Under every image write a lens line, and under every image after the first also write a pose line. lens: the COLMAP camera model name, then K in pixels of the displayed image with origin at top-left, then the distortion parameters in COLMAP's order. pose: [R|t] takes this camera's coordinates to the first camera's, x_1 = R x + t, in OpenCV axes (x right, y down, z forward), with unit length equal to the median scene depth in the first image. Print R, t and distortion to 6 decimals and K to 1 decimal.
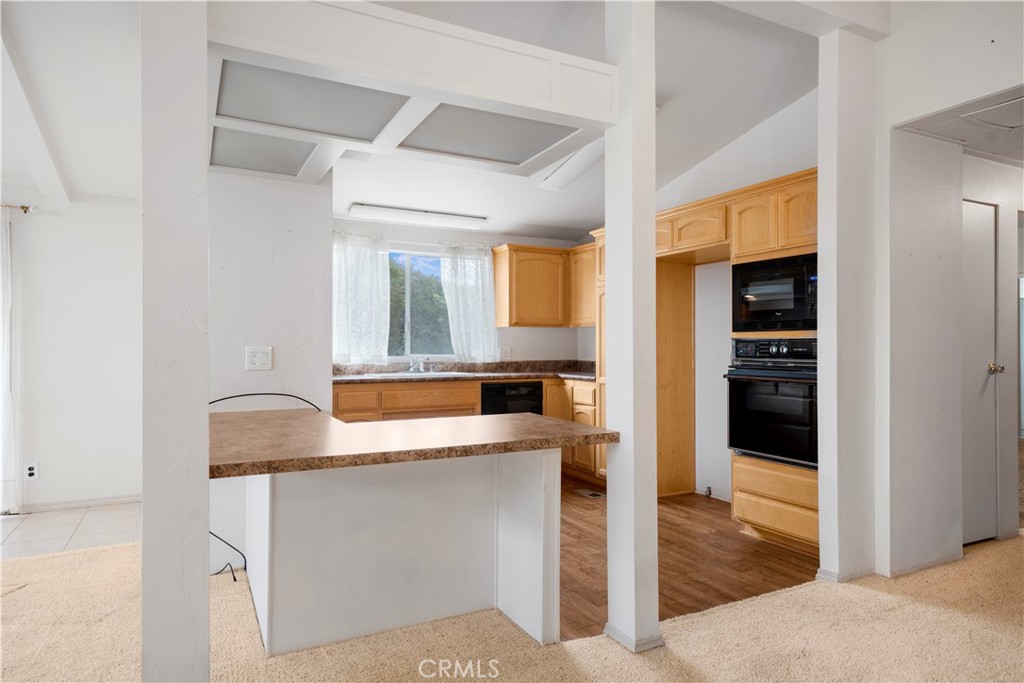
lens RADIAL K [[627.9, 0, 519.2], [0, 627.9, 343.1], [0, 0, 1]] dist [0.004492, 0.001012]
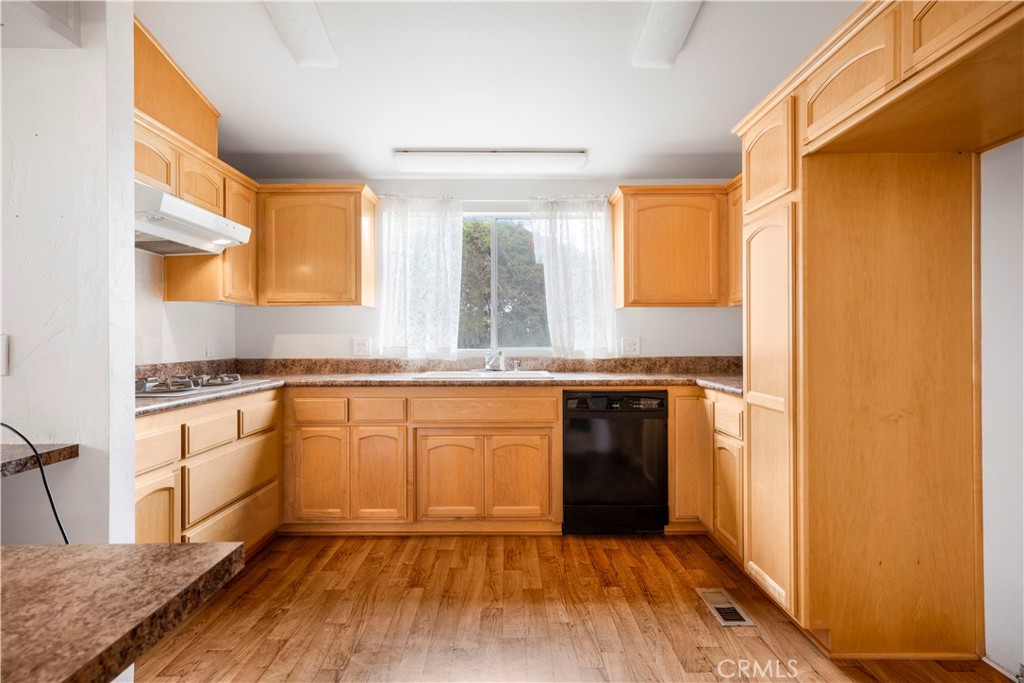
lens RADIAL K [[510.3, 0, 512.3], [0, 510.3, 336.8], [0, 0, 1]] dist [0.010871, 0.000747]
pose [[0.884420, -0.004731, -0.466669, 0.139346], [0.005118, 0.999987, -0.000438, 0.006030], [0.466665, -0.002001, 0.884432, 0.463925]]
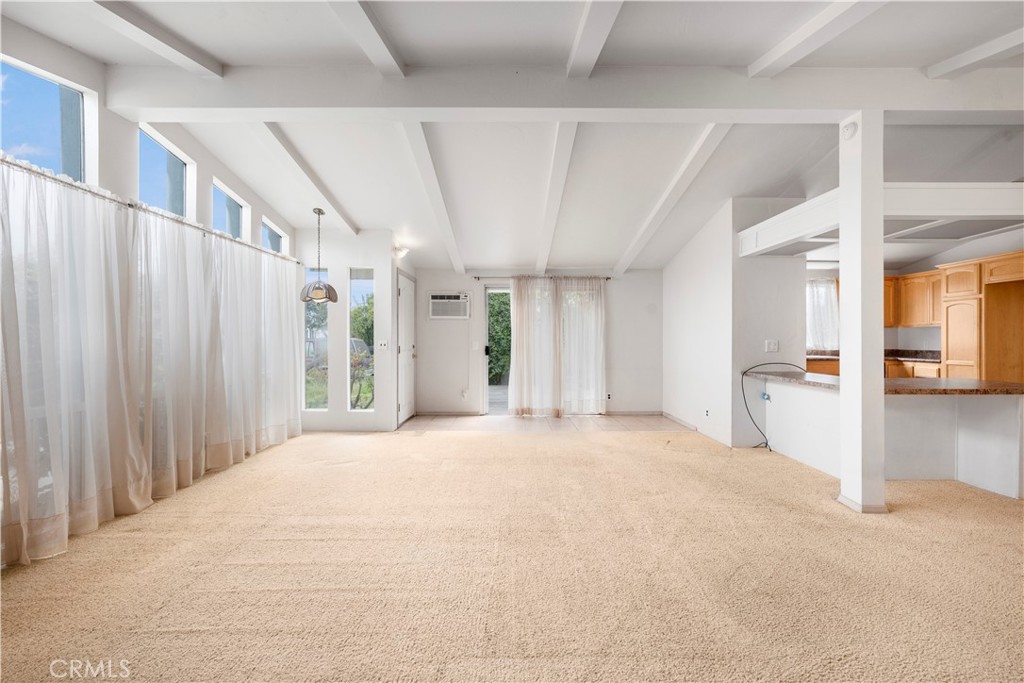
lens RADIAL K [[405.2, 0, 516.4], [0, 405.2, 343.4], [0, 0, 1]] dist [-0.000901, 0.000058]
pose [[0.887939, 0.003444, -0.459948, -0.314090], [0.002027, 0.999933, 0.011402, -0.000390], [0.459957, -0.011057, 0.887872, -0.320571]]
